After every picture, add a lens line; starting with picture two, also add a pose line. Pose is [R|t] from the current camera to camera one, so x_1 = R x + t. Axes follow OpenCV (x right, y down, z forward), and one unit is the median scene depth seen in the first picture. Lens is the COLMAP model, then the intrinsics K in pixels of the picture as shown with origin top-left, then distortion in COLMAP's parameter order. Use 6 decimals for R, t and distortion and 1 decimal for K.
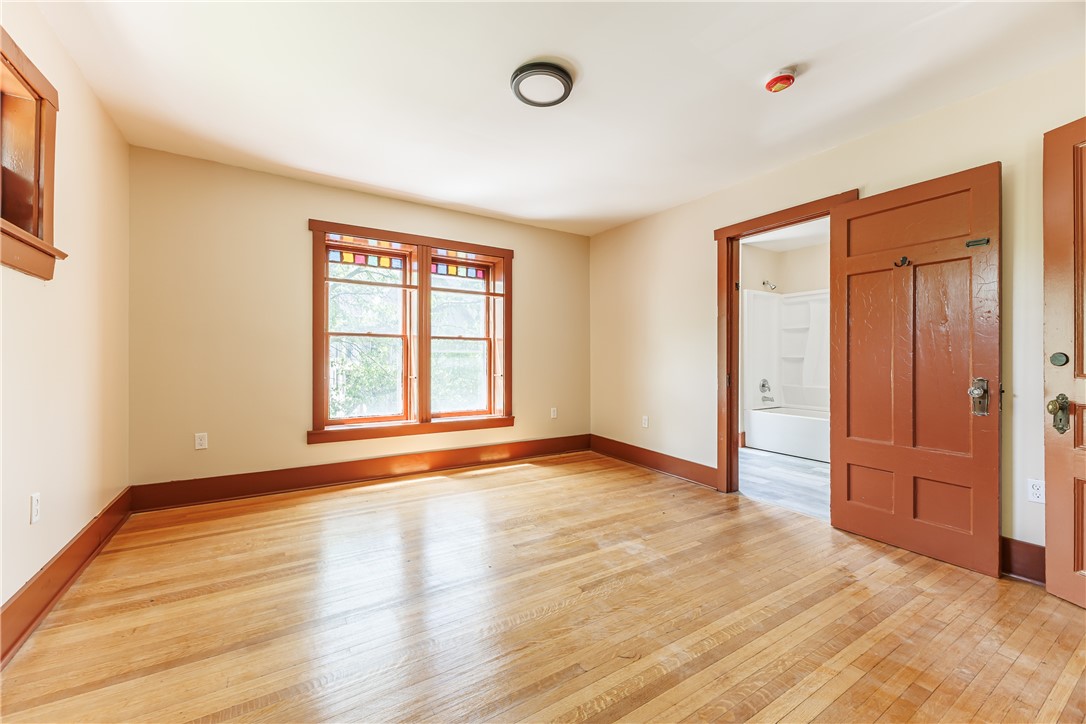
lens RADIAL K [[434.4, 0, 538.3], [0, 434.4, 362.8], [0, 0, 1]] dist [0.012924, -0.001968]
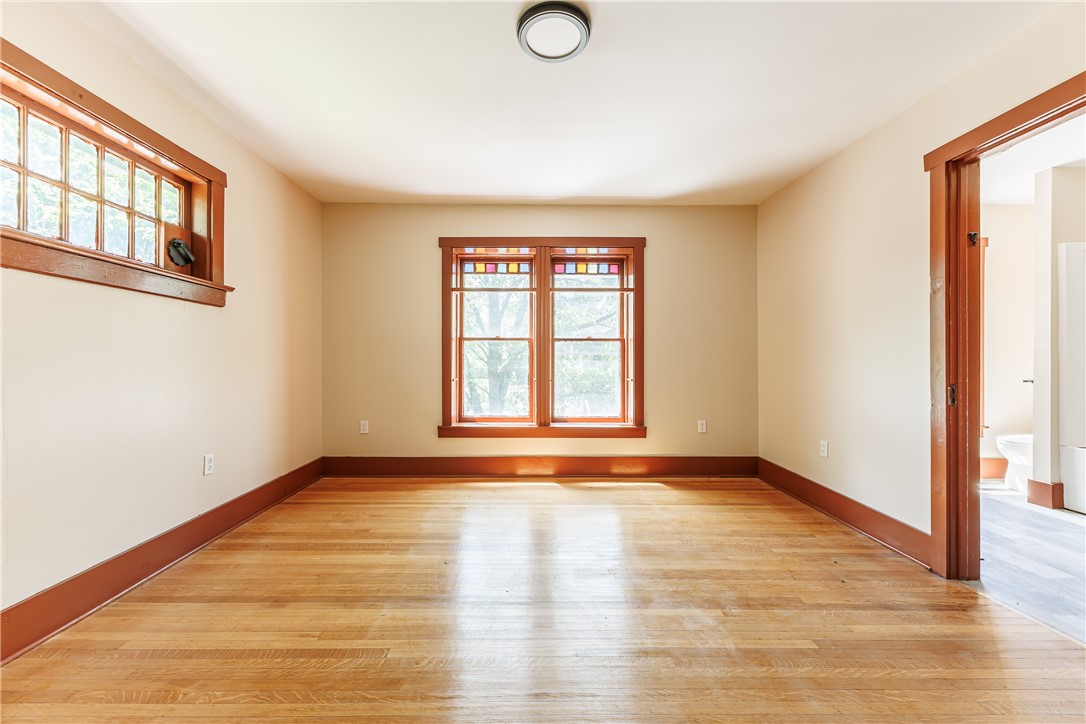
lens RADIAL K [[434.4, 0, 536.0], [0, 434.4, 365.0], [0, 0, 1]] dist [0.012924, -0.001968]
pose [[0.850237, 0.001696, -0.526398, 0.258860], [-0.002641, 0.999996, -0.001043, 0.000402], [0.526394, 0.002277, 0.850238, 0.165500]]
